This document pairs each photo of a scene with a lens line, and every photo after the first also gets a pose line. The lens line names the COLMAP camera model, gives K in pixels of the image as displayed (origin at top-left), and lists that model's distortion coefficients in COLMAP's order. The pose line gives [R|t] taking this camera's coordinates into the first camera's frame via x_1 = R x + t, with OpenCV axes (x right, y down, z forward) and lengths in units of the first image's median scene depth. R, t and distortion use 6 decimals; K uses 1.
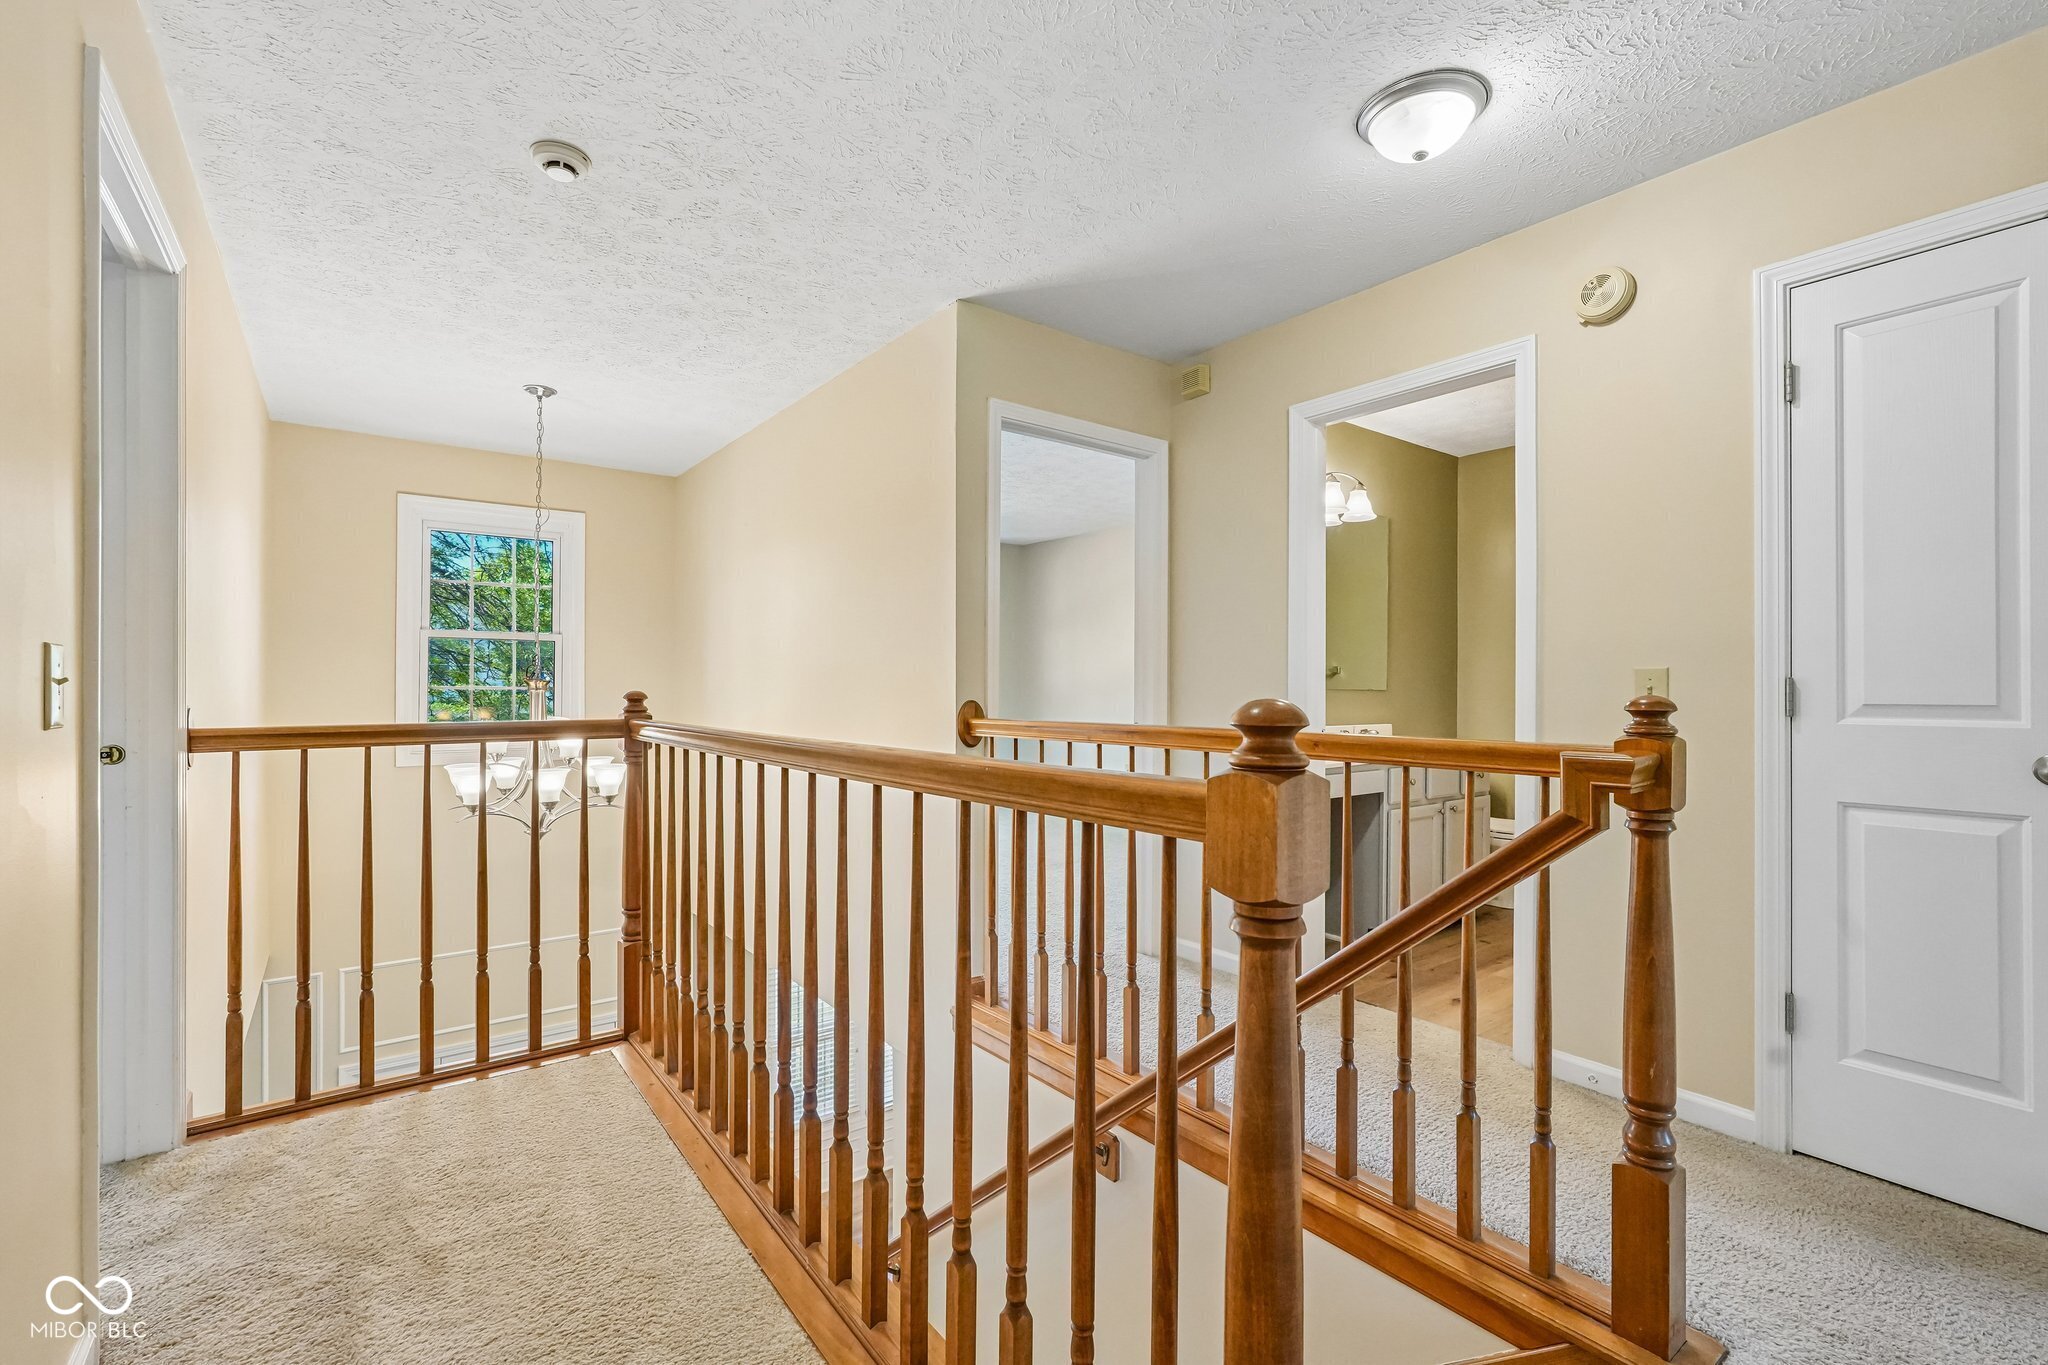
lens RADIAL K [[901.1, 0, 1021.8], [0, 901.1, 686.4], [0, 0, 1]] dist [-0.019294, 0.009883]
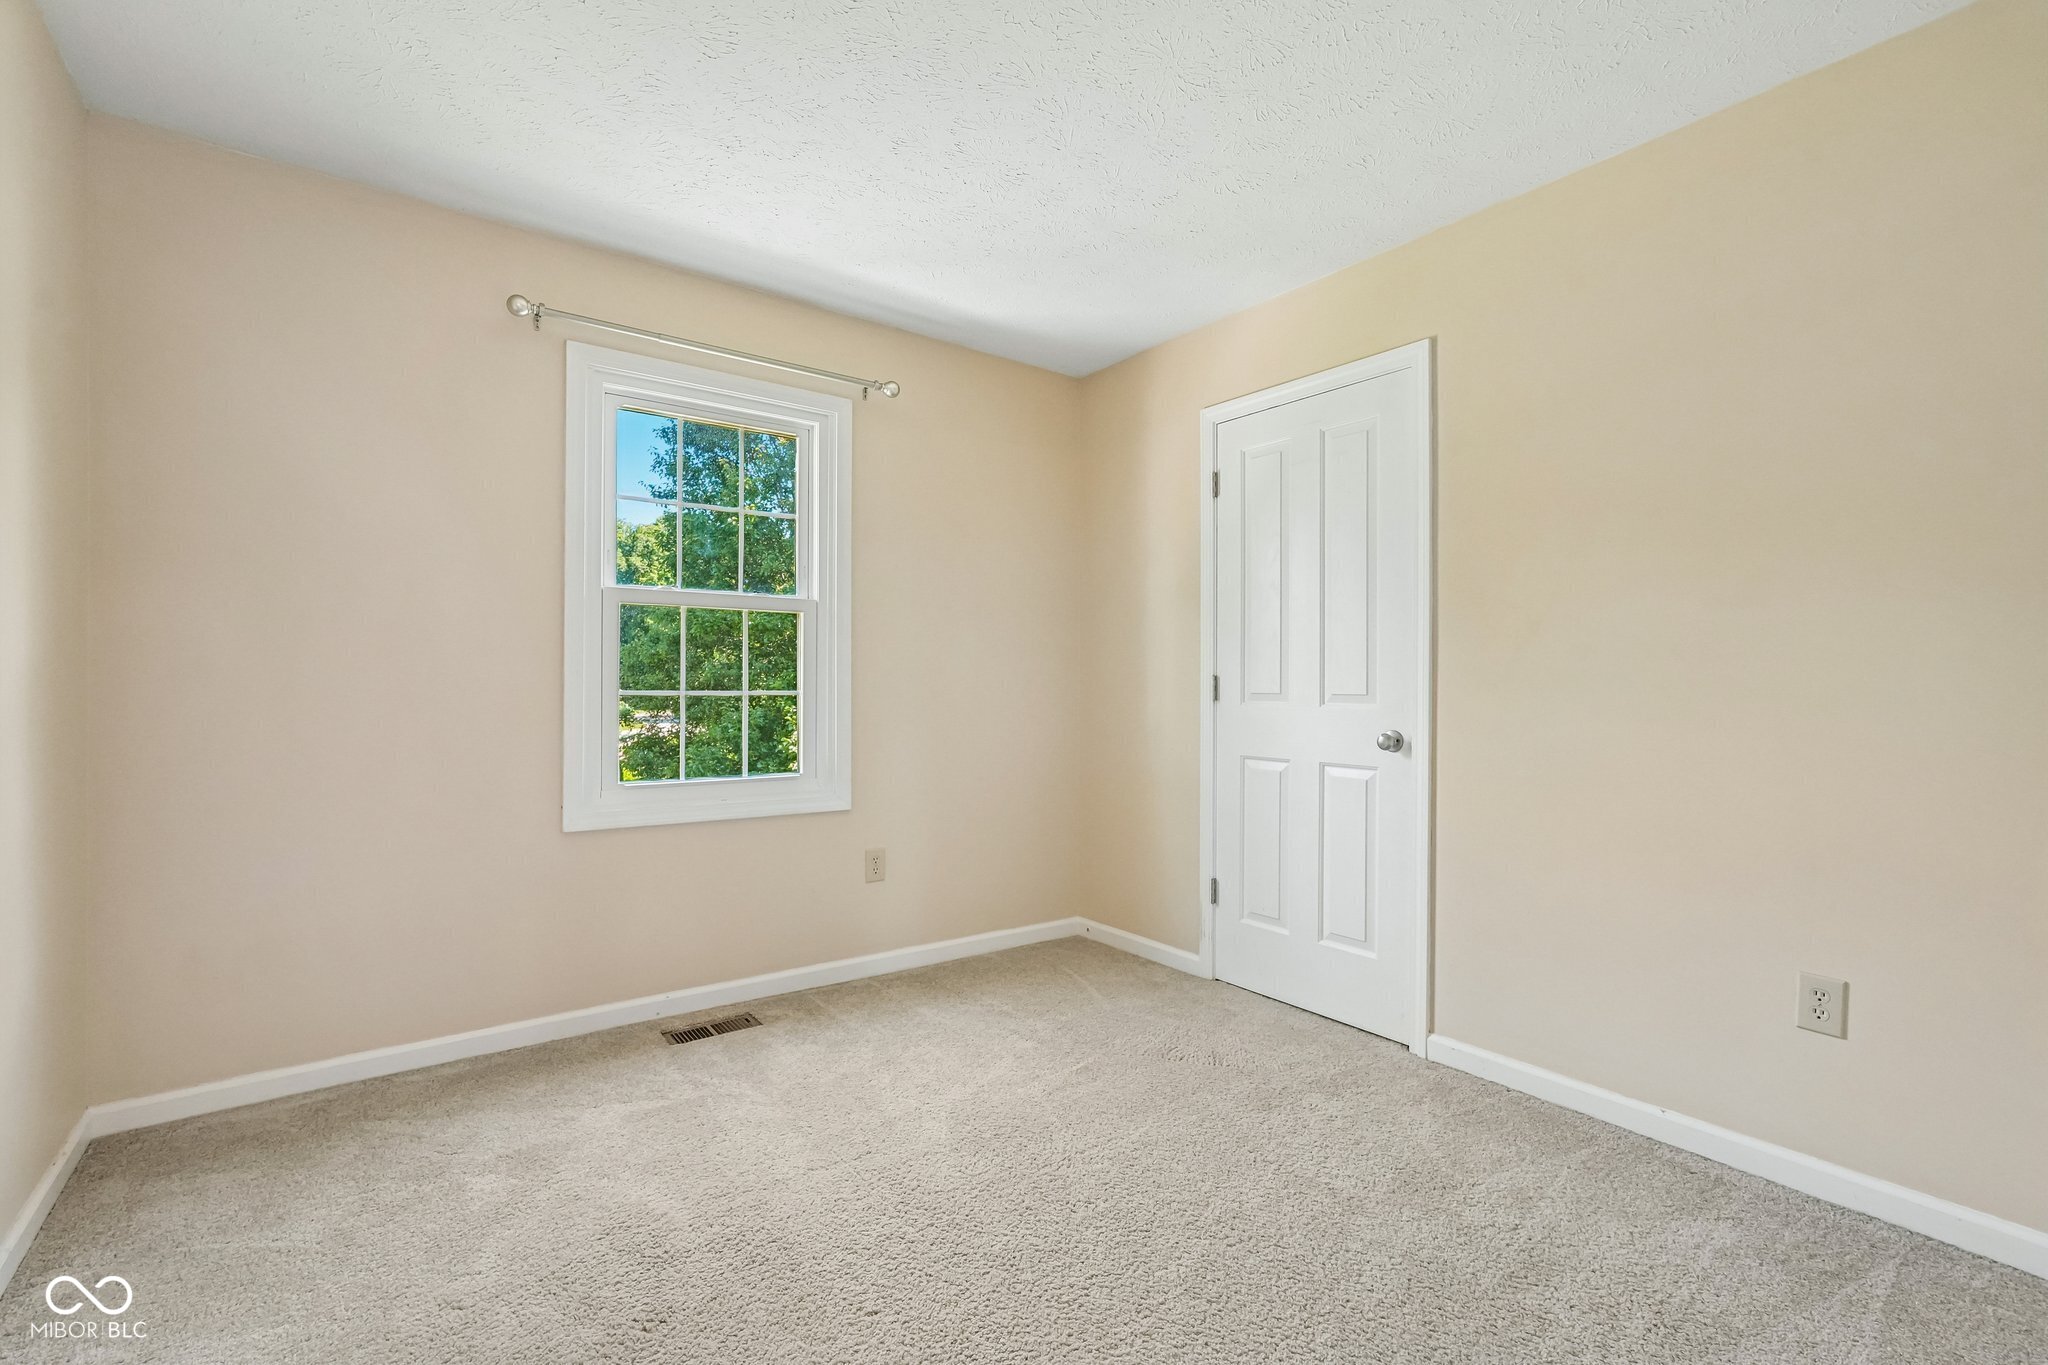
lens RADIAL K [[901.1, 0, 1021.8], [0, 901.1, 686.4], [0, 0, 1]] dist [-0.019294, 0.009883]
pose [[0.999981, 0.005778, -0.002321, 0.516777], [-0.005760, 0.999956, 0.007397, -0.002073], [0.002364, -0.007383, 0.999970, -0.555490]]
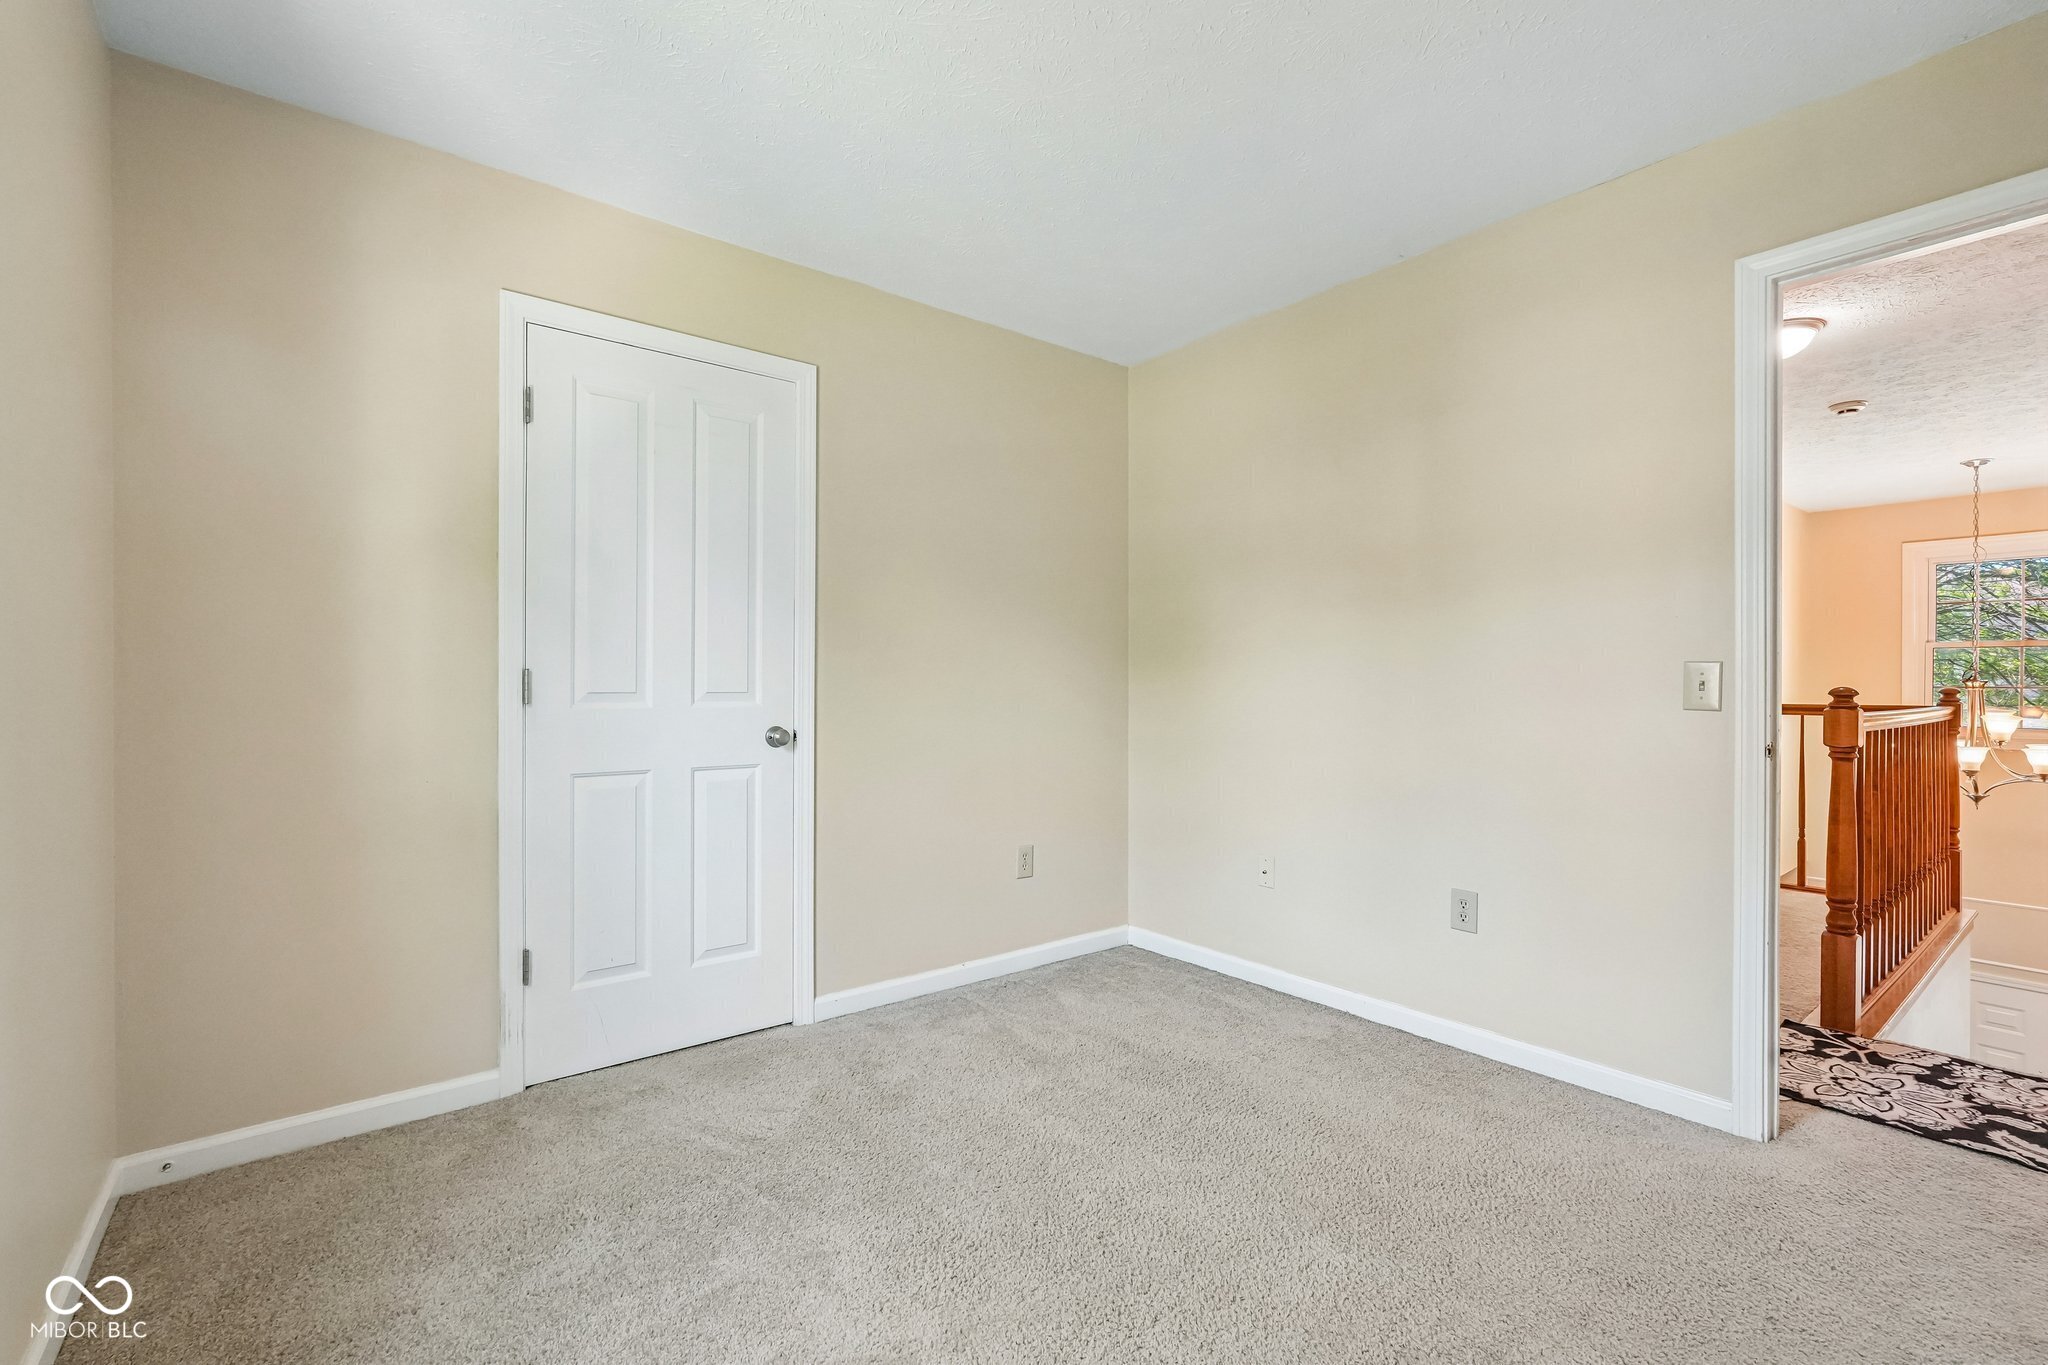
lens RADIAL K [[901.1, 0, 1021.8], [0, 901.1, 686.4], [0, 0, 1]] dist [-0.019294, 0.009883]
pose [[-0.035098, -0.004809, 0.999372, -0.451234], [-0.006363, 0.999969, 0.004588, 0.001193], [-0.999364, -0.006198, -0.035127, 0.606951]]
